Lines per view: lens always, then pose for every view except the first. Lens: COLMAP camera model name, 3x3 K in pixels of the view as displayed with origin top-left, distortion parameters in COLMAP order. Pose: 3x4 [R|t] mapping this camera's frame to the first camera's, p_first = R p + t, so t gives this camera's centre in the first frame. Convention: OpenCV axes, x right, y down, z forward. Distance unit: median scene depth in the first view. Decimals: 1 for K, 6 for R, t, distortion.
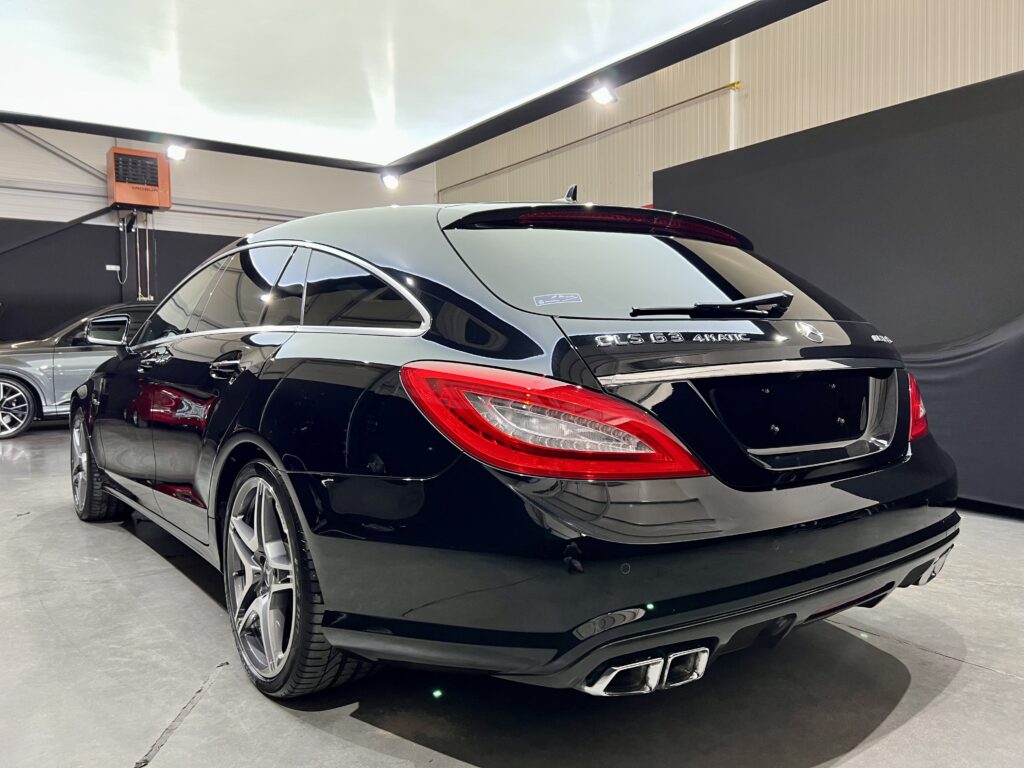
lens RADIAL K [[770.2, 0, 520.8], [0, 770.2, 386.9], [0, 0, 1]] dist [0.054613, -0.063157]
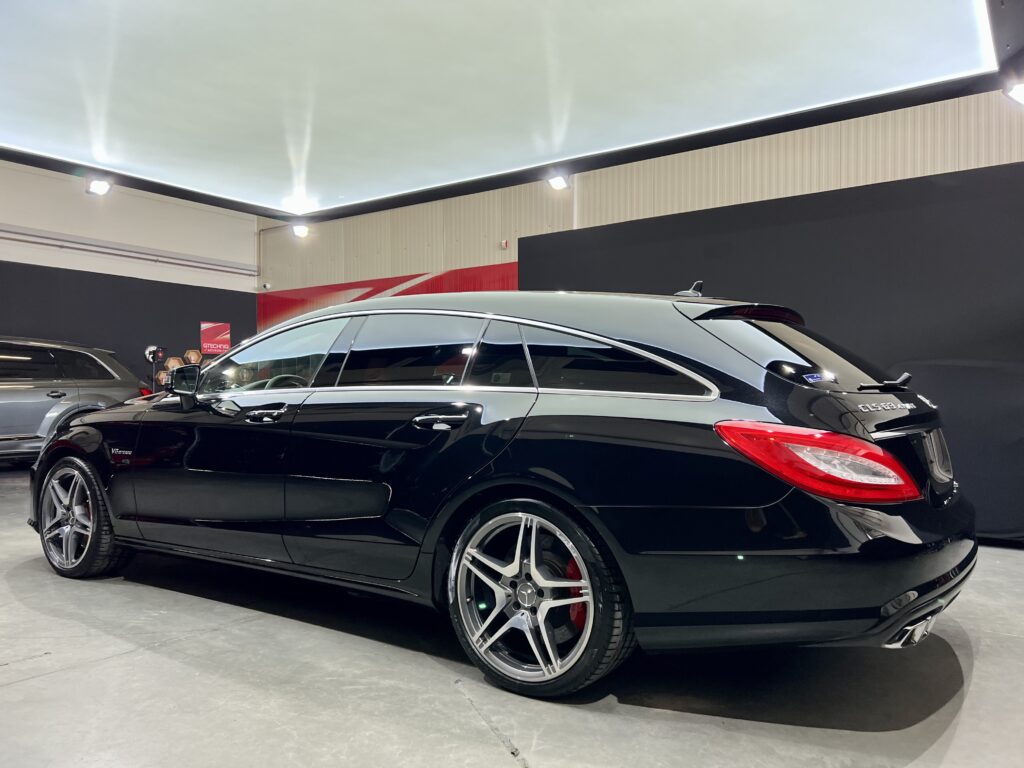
lens RADIAL K [[770.2, 0, 520.8], [0, 770.2, 386.9], [0, 0, 1]] dist [0.054613, -0.063157]
pose [[0.949702, 0.018155, 0.312629, -0.611201], [-0.000603, 0.998422, -0.056147, -0.010676], [-0.313155, 0.053134, 0.948214, -0.125634]]
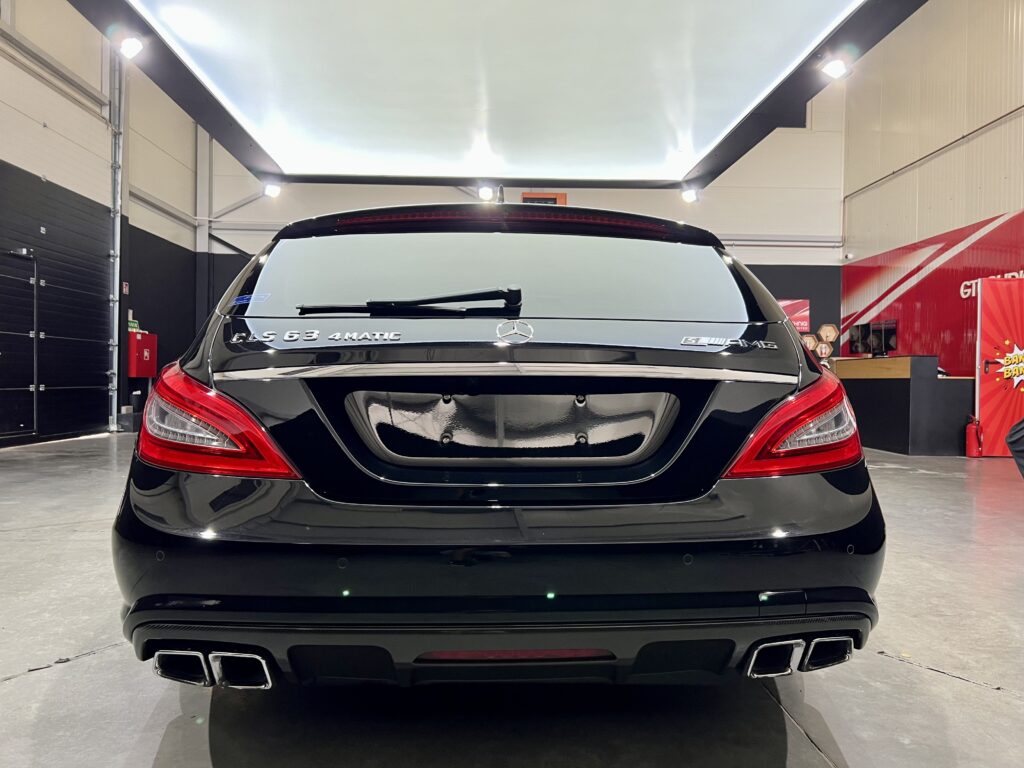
lens RADIAL K [[770.2, 0, 520.8], [0, 770.2, 386.9], [0, 0, 1]] dist [0.054613, -0.063157]
pose [[0.827786, 0.029541, -0.560266, 0.624066], [-0.045416, 0.998864, -0.014435, 0.001689], [0.559203, 0.037395, 0.828187, 0.225147]]
